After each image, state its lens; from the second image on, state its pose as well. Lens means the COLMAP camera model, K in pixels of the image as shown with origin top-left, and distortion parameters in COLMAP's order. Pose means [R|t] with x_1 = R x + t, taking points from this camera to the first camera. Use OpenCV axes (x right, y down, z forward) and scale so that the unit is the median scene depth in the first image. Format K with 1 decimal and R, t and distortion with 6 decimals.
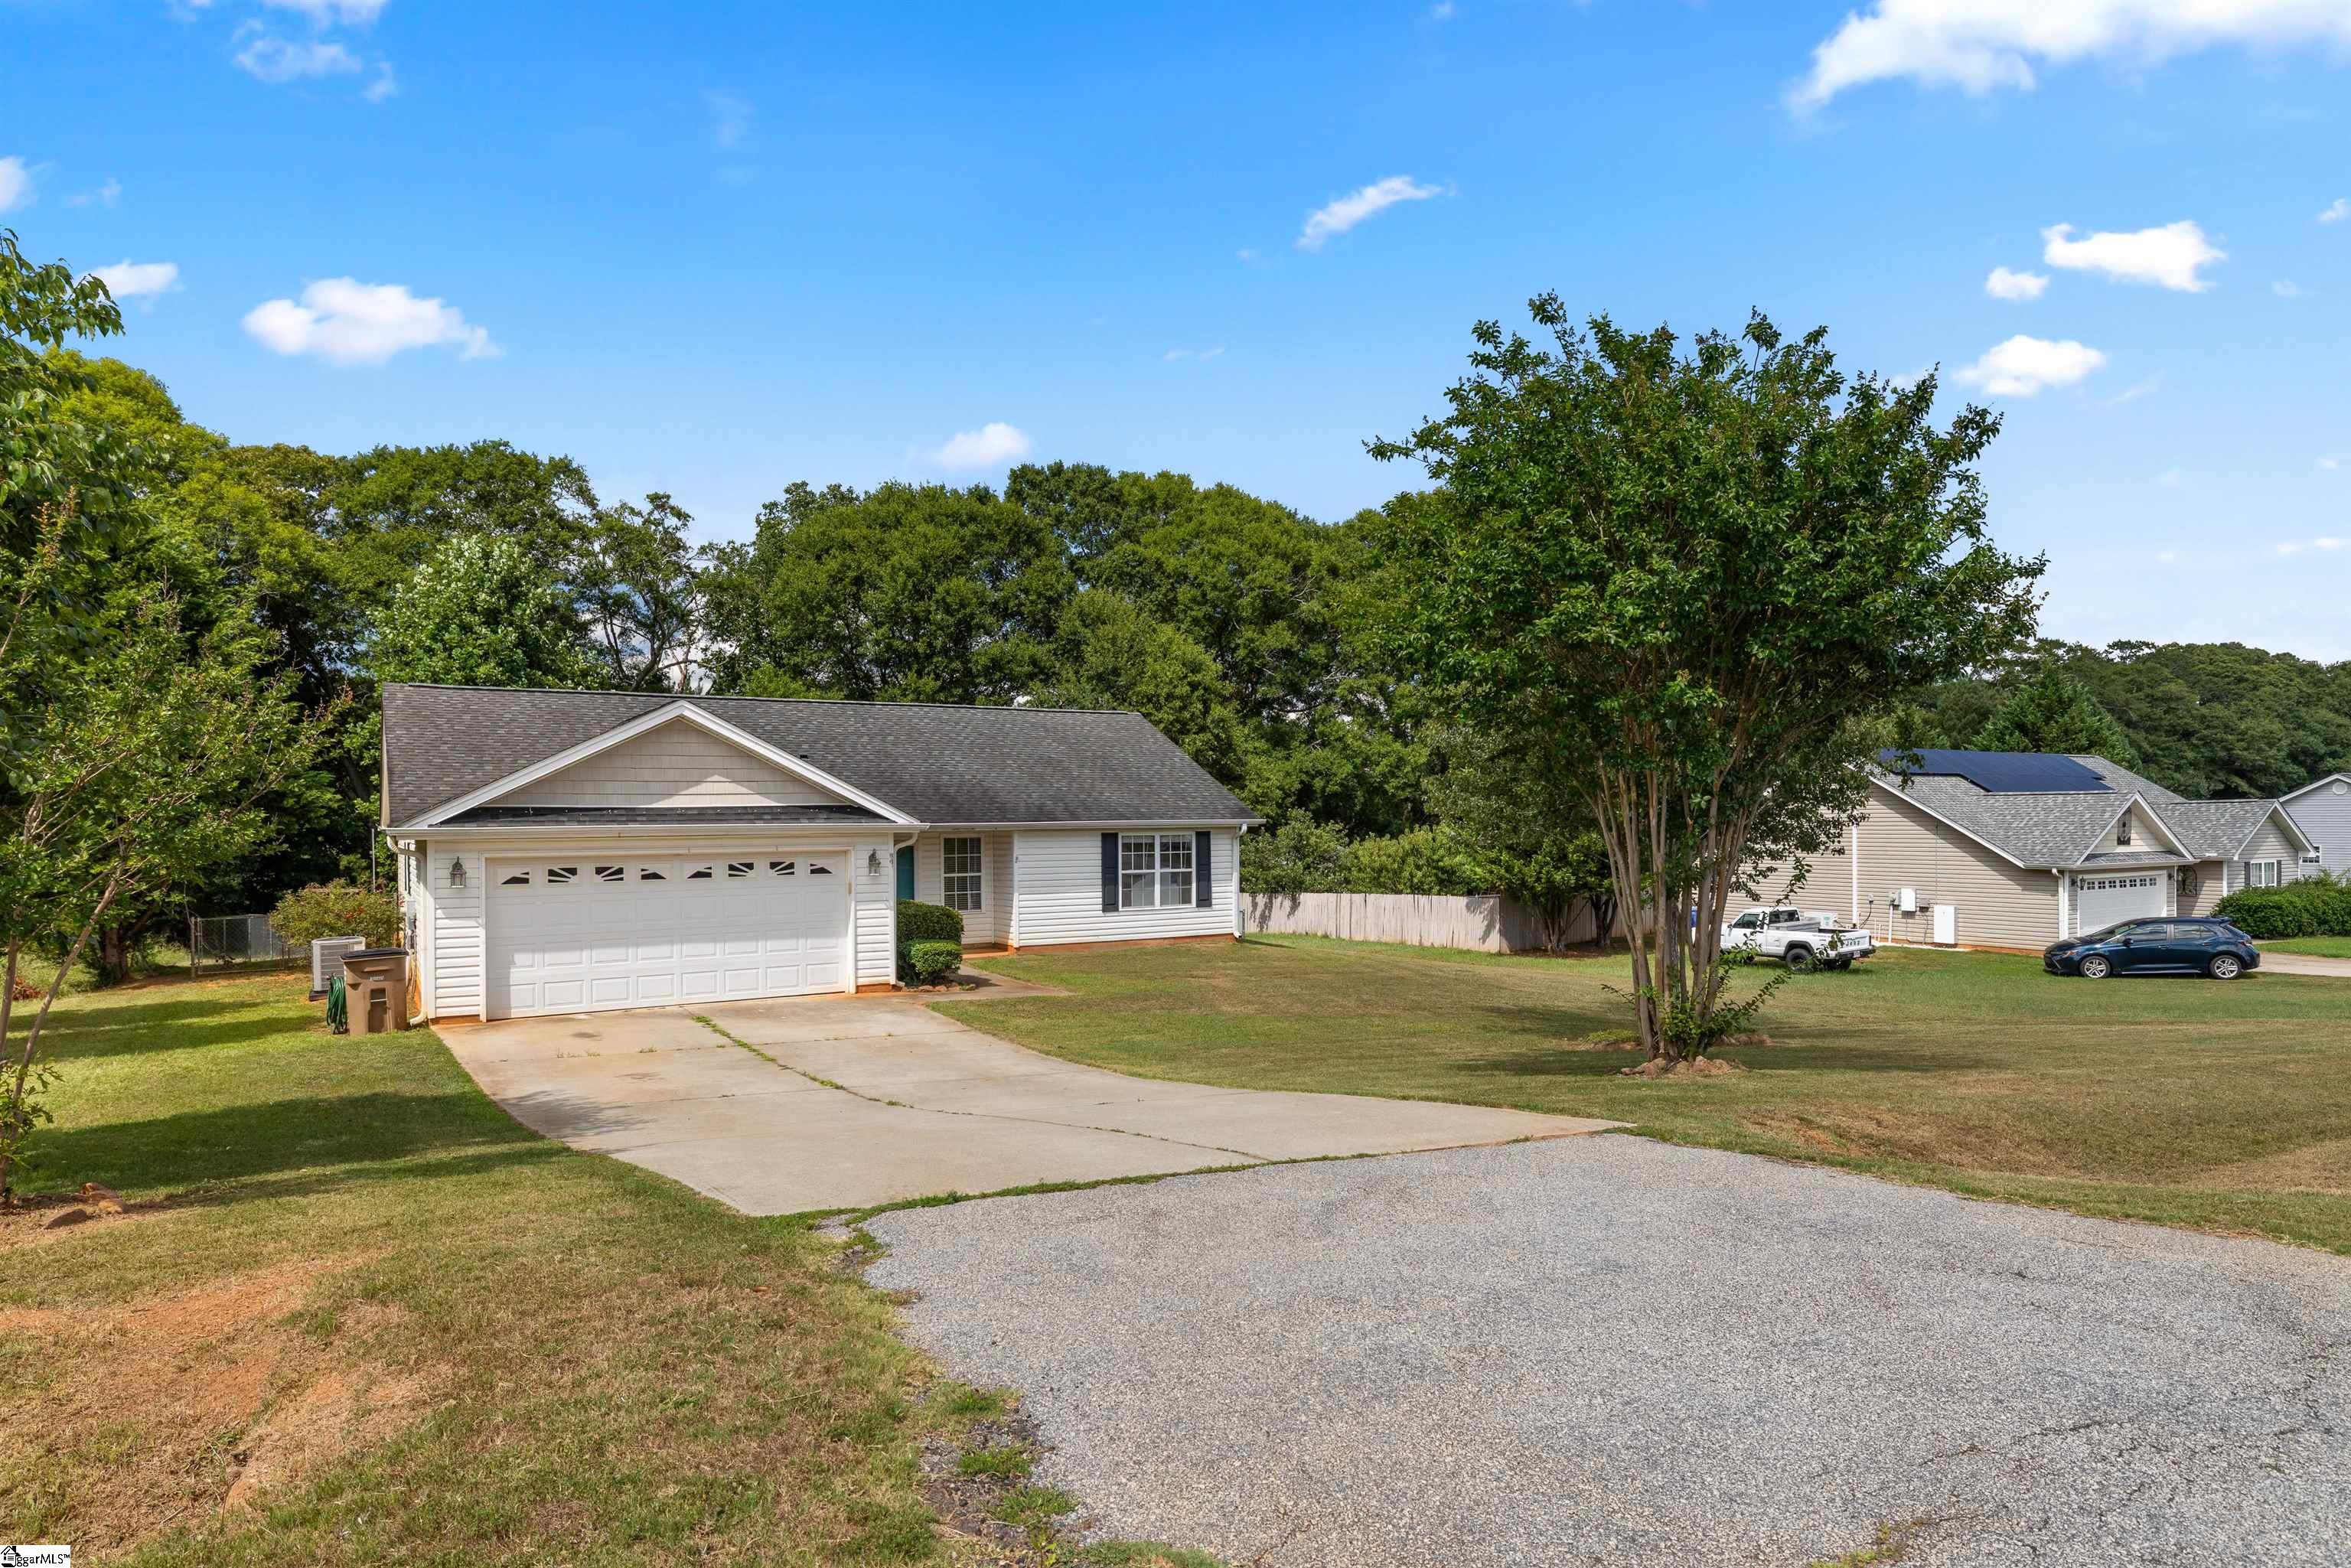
lens RADIAL K [[2110.2, 0, 1175.5], [0, 2110.2, 784.0], [0, 0, 1]] dist [-0.000347, -0.000614]
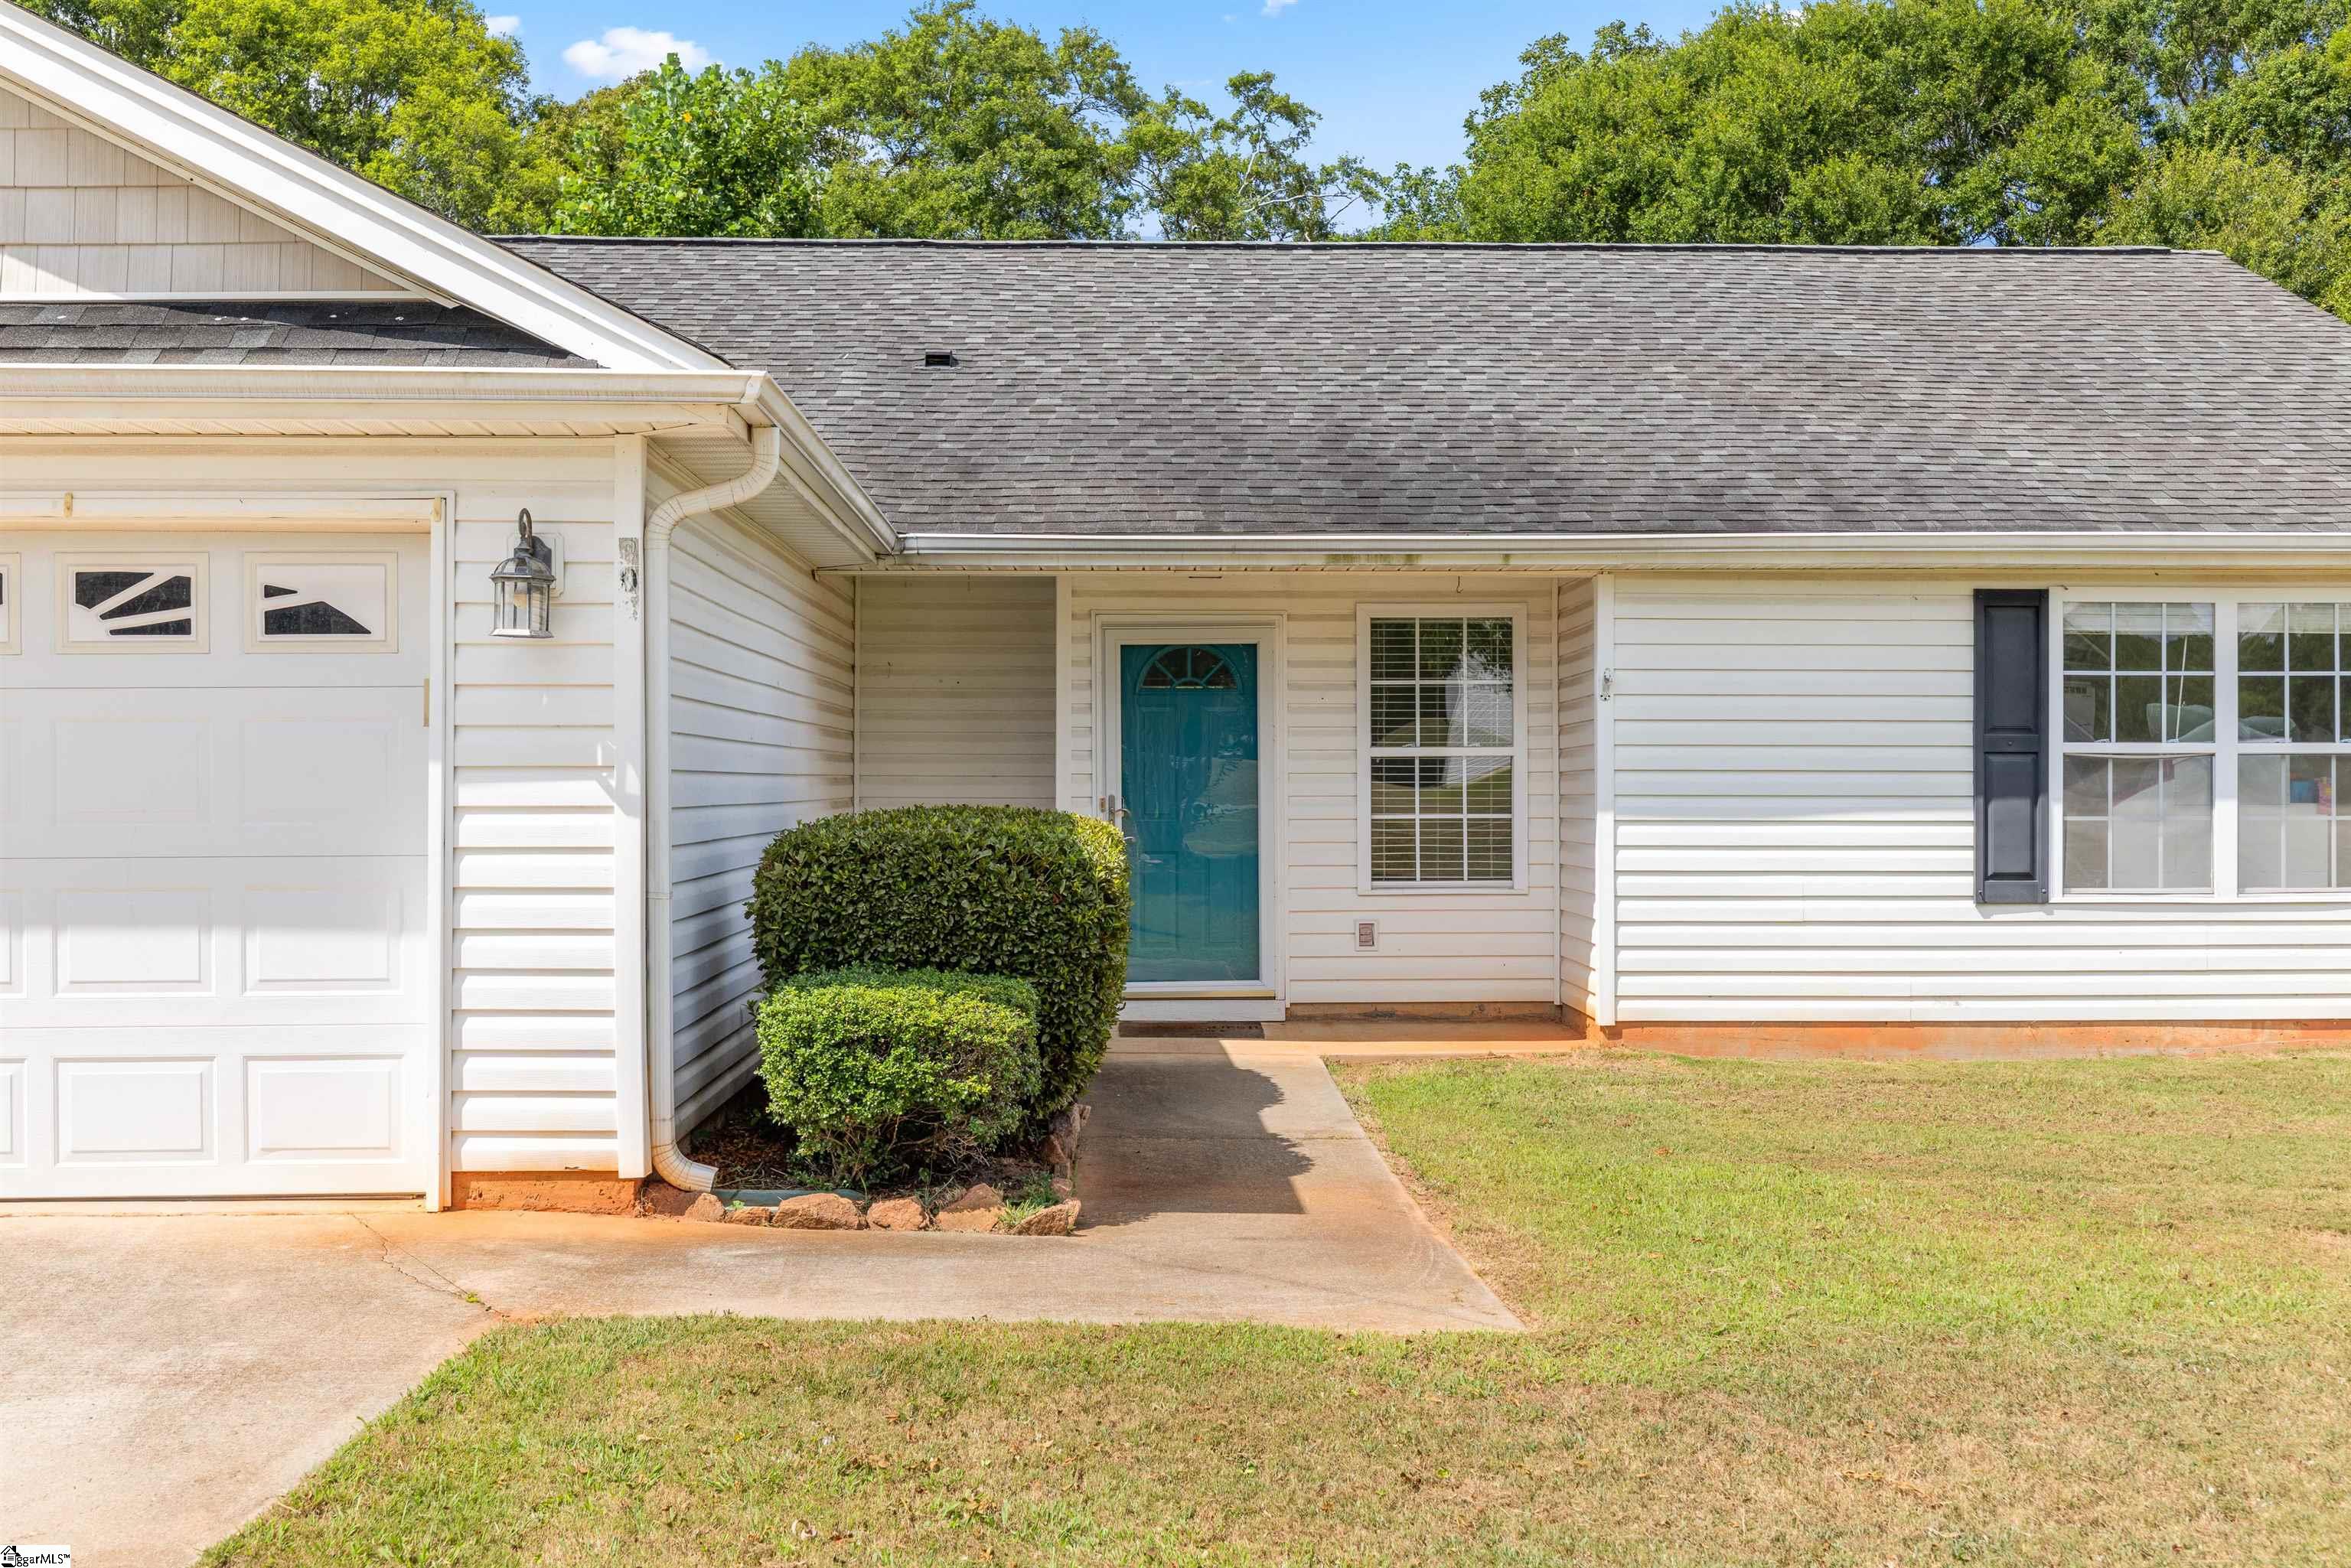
lens RADIAL K [[2310.6, 0, 1175.5], [0, 2310.6, 784.0], [0, 0, 1]] dist [-0.021067, -0.016038]
pose [[0.865438, 0.005596, -0.500985, 0.020351], [-0.011665, 0.999892, -0.008982, 0.049800], [0.500880, 0.013617, 0.865409, 0.712934]]
